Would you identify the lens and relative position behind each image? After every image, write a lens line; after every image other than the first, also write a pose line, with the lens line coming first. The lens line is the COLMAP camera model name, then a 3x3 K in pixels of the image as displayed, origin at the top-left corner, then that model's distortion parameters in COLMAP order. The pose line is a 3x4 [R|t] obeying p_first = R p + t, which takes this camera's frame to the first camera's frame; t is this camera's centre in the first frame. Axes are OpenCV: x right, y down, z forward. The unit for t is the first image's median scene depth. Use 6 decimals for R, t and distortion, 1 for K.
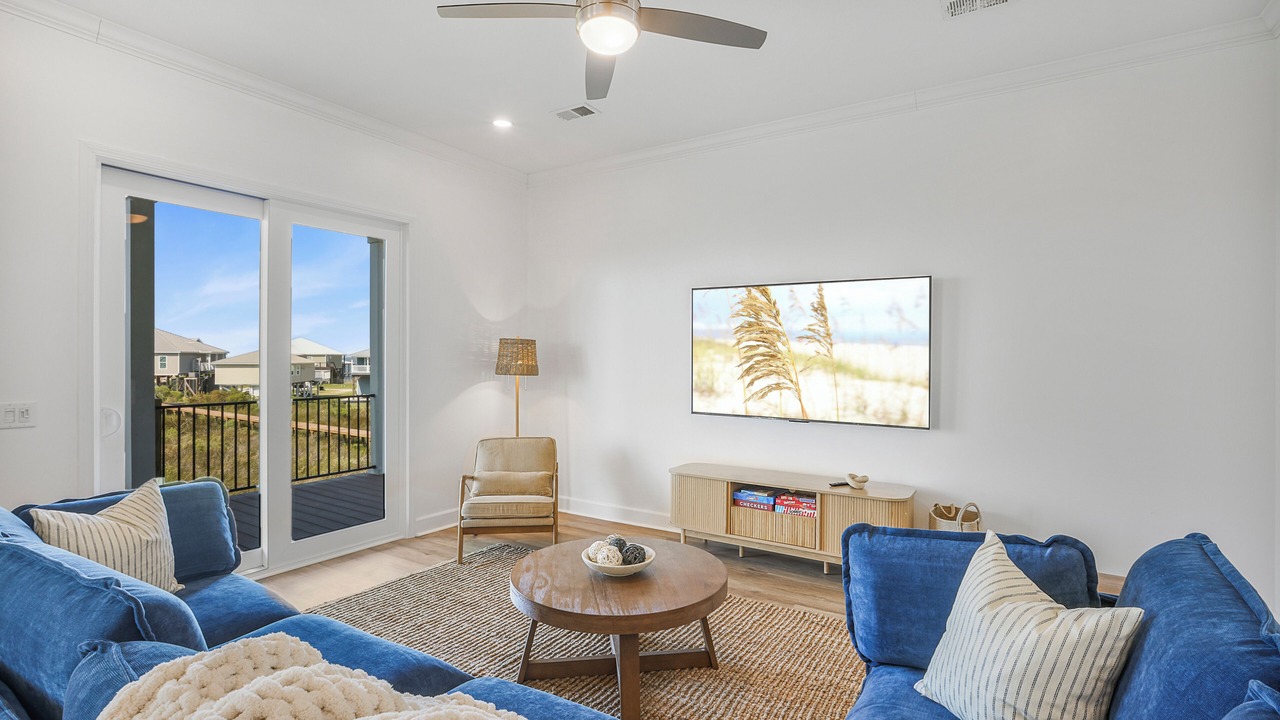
lens RADIAL K [[599.1, 0, 645.8], [0, 599.1, 357.7], [0, 0, 1]] dist [0.002360, 0.003483]
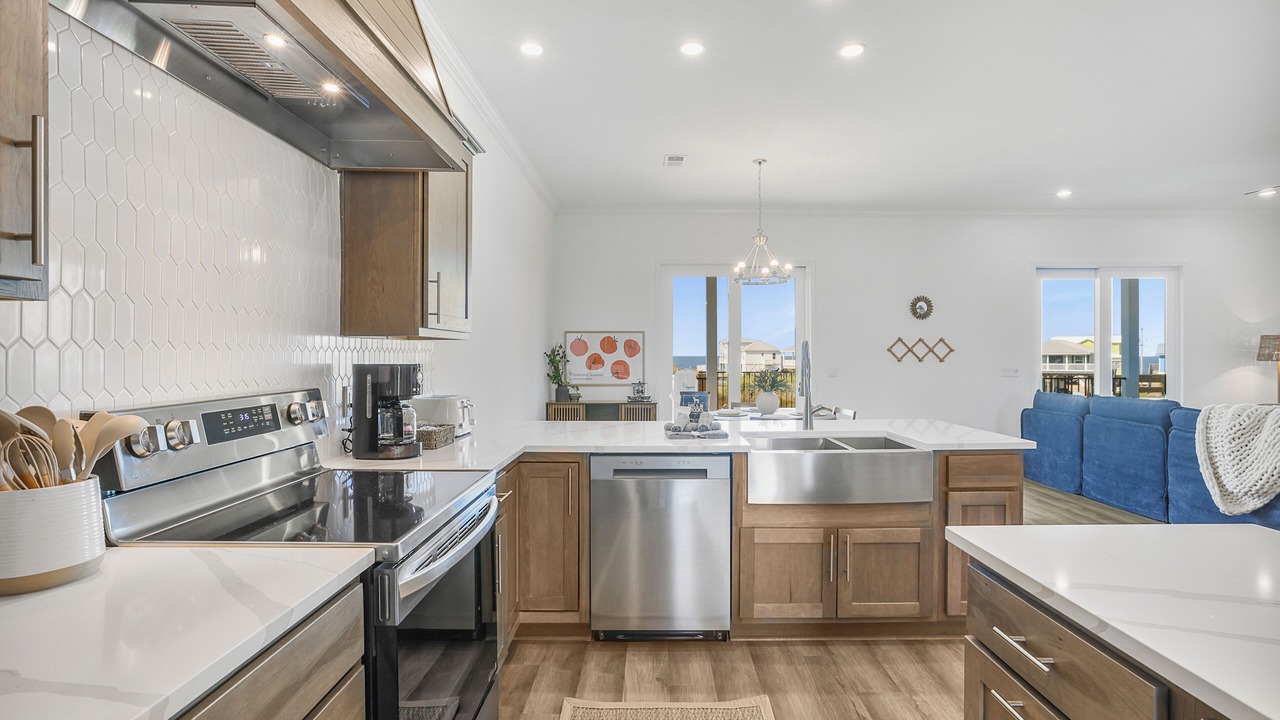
lens RADIAL K [[599.1, 0, 664.0], [0, 599.1, 356.5], [0, 0, 1]] dist [0.002360, 0.003483]
pose [[0.563829, -0.013495, -0.825781, 0.132692], [0.005812, 0.999907, -0.012373, 0.027597], [0.825871, 0.002177, 0.563855, -0.952770]]
